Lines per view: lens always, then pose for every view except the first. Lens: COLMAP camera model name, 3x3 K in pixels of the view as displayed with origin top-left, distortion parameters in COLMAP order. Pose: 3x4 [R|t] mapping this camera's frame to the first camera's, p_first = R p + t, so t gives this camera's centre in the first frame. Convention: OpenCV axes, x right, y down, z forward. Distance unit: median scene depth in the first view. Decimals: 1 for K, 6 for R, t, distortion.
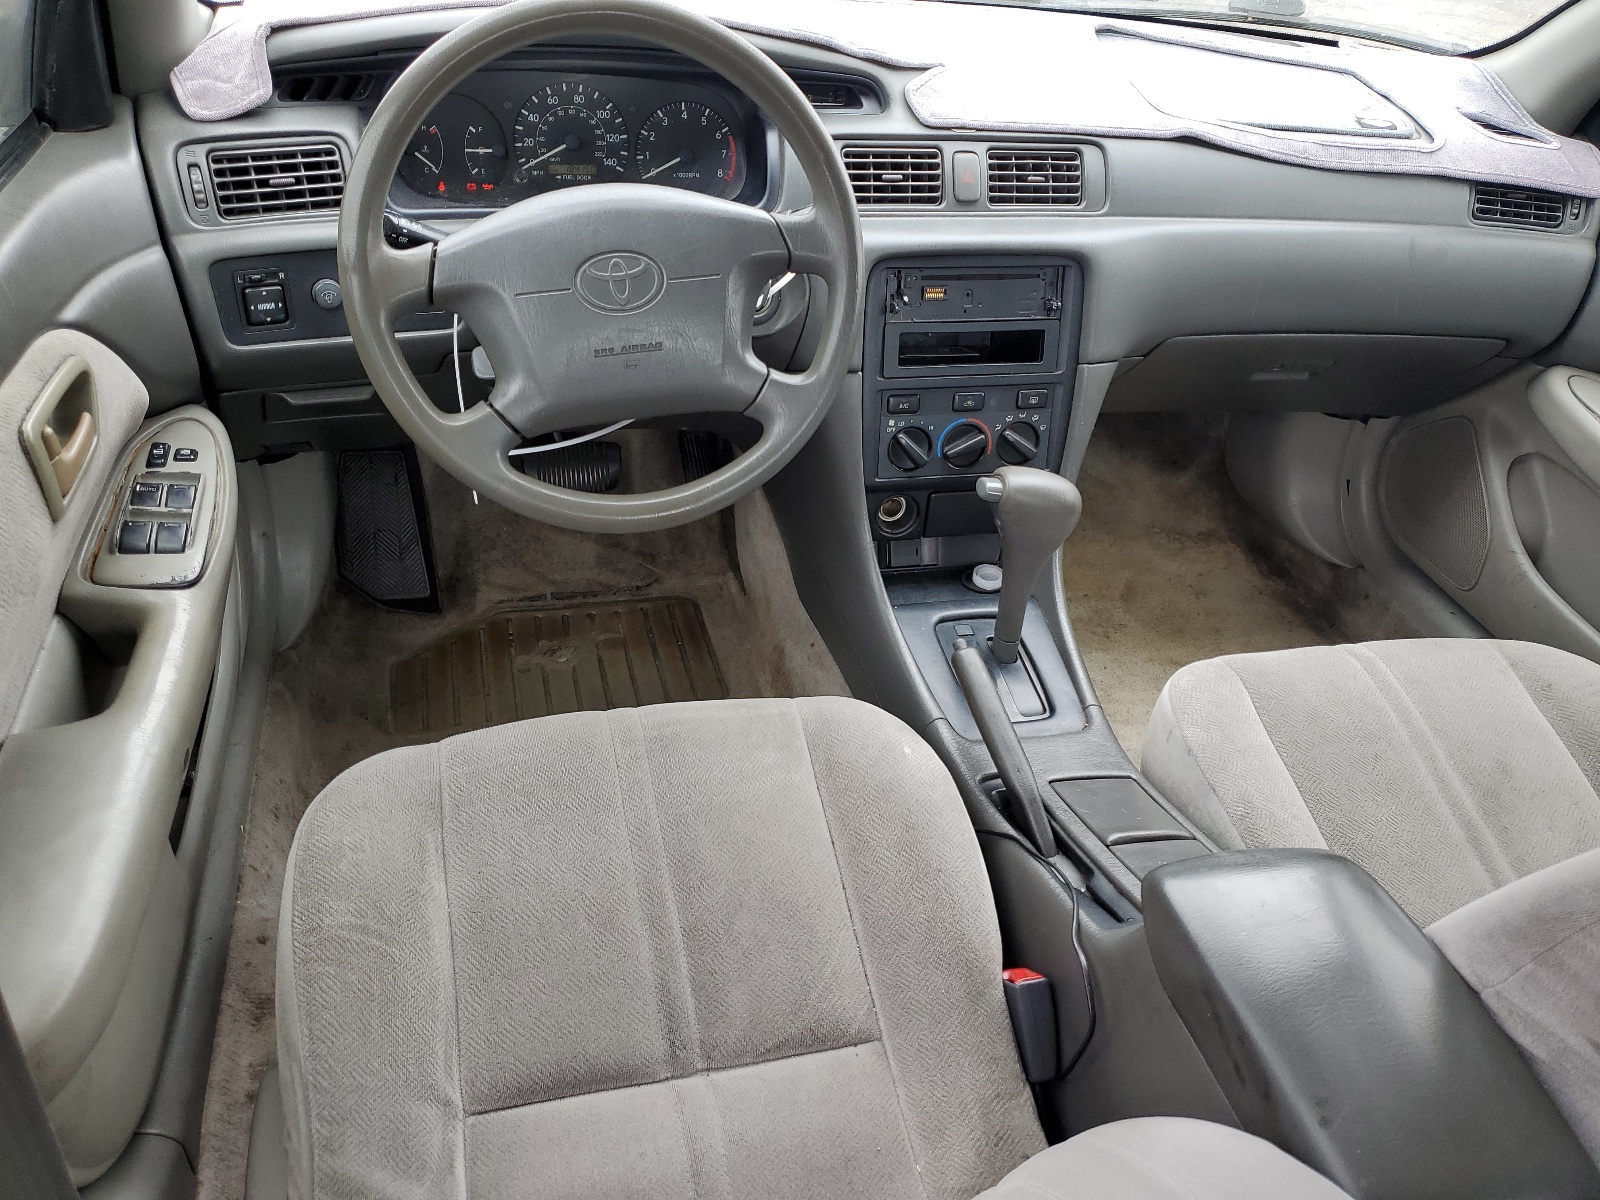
lens RADIAL K [[1336.3, 0, 800.6], [0, 1336.3, 598.4], [0, 0, 1]] dist [0.000804, -0.000047]
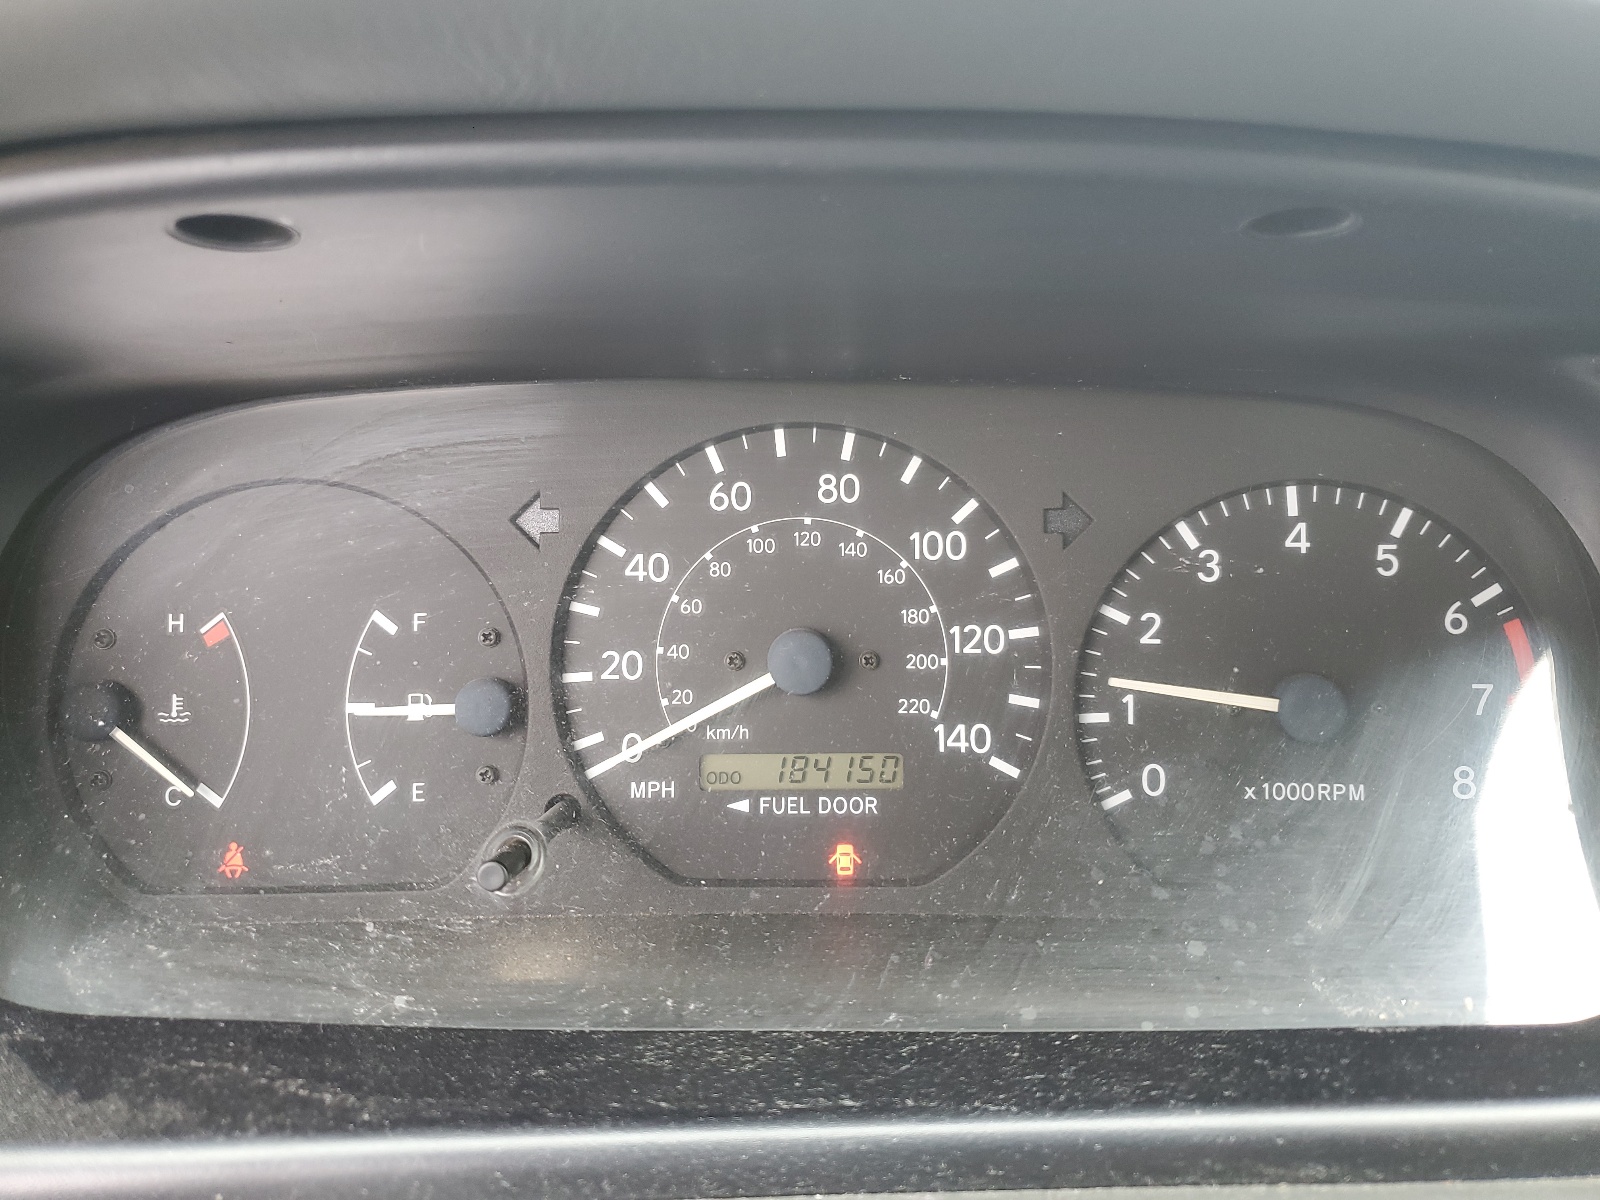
lens RADIAL K [[1336.3, 0, 800.2], [0, 1336.3, 599.9], [0, 0, 1]] dist [0.000804, -0.000047]
pose [[0.961341, -0.017544, -0.274803, -0.107143], [-0.062984, 0.957503, -0.281464, -0.286594], [0.268062, 0.287891, 0.919381, 0.783629]]
